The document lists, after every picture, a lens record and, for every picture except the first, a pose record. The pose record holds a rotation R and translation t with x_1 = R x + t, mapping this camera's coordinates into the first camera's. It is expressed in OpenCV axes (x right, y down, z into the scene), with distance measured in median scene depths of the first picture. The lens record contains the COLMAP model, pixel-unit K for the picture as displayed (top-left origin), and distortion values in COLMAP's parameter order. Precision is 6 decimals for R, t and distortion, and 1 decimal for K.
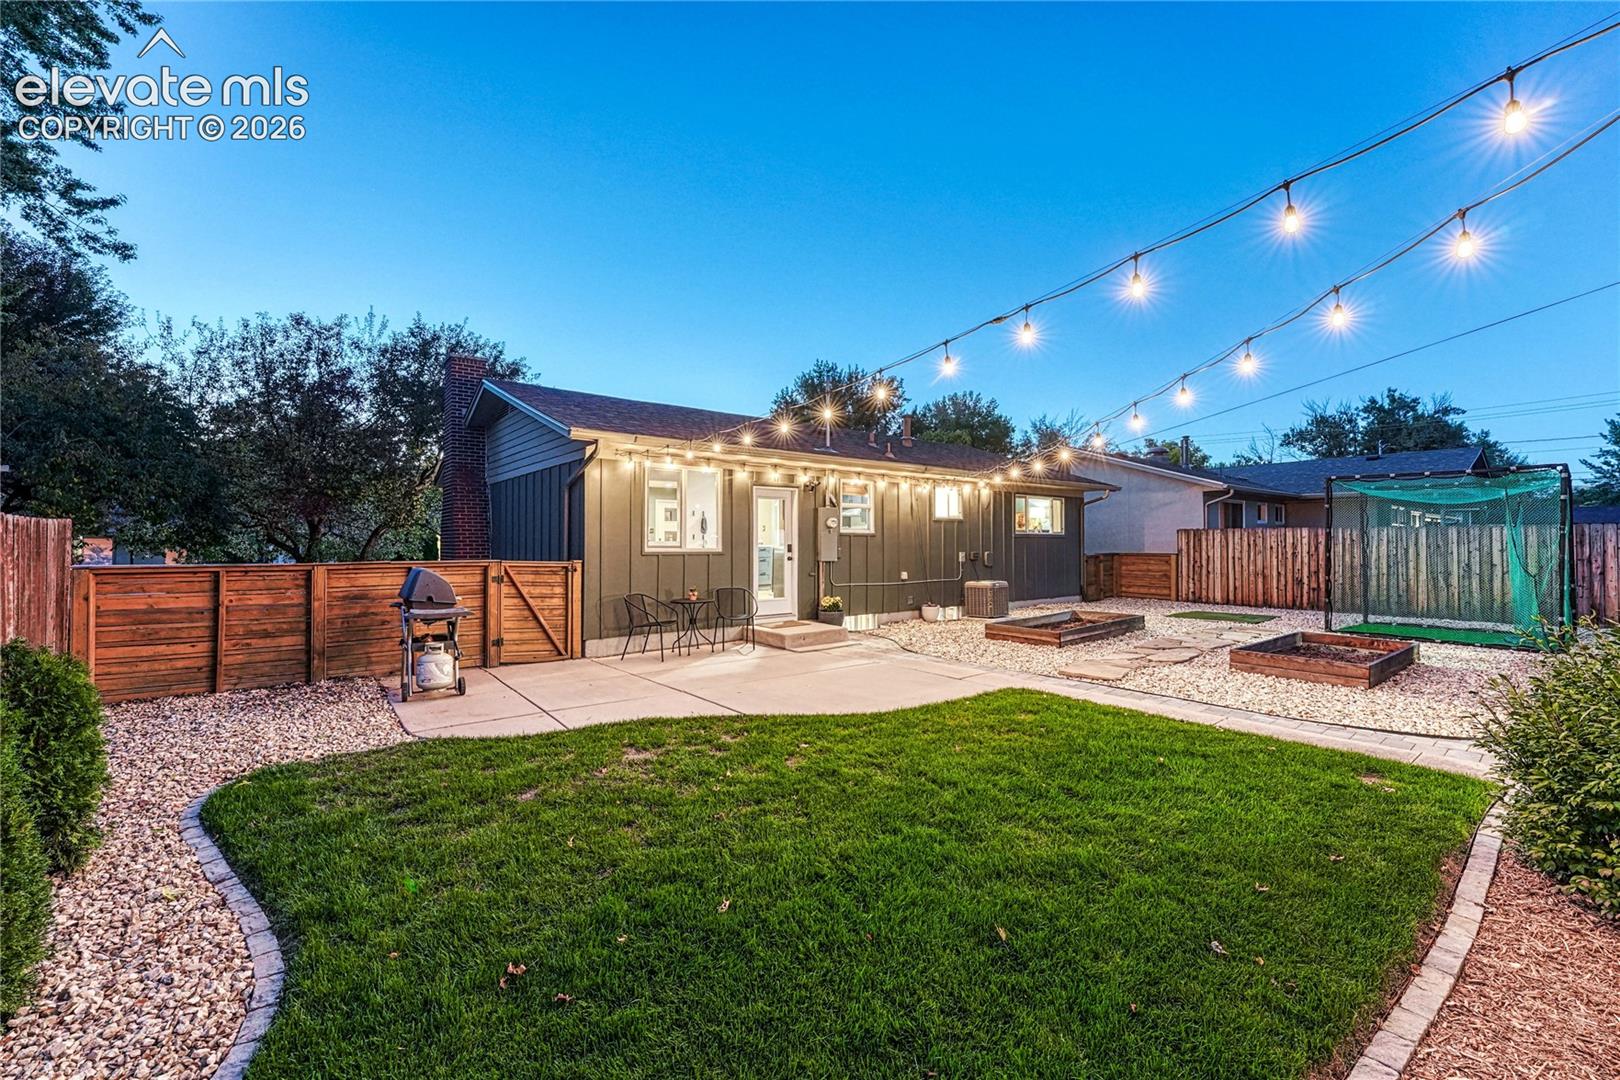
lens RADIAL K [[673.3, 0, 814.1], [0, 673.3, 519.4], [0, 0, 1]] dist [-0.008708, -0.000166]
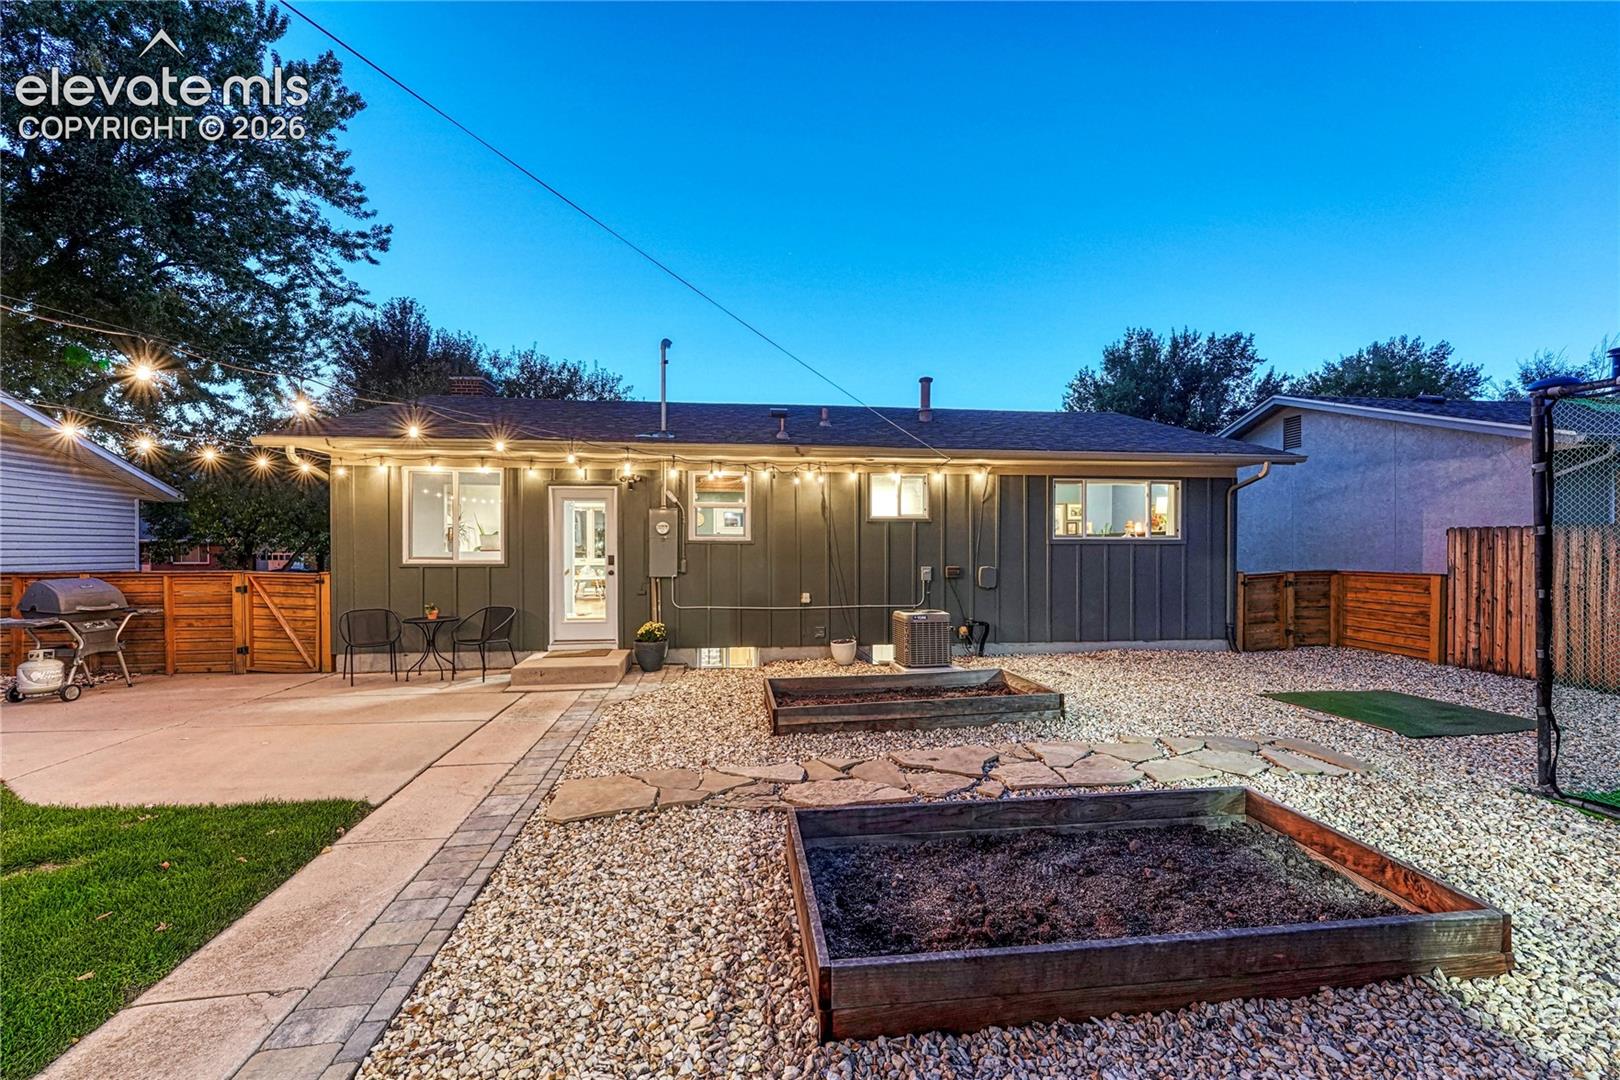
lens RADIAL K [[666.6, 0, 810.0], [0, 666.6, 540.0], [0, 0, 1]] dist [-0.006546, 0.000052]
pose [[0.846714, -0.004355, -0.532031, 0.492449], [0.018655, 0.999595, 0.021508, 0.004552], [0.531721, -0.028136, 0.846452, 0.367280]]
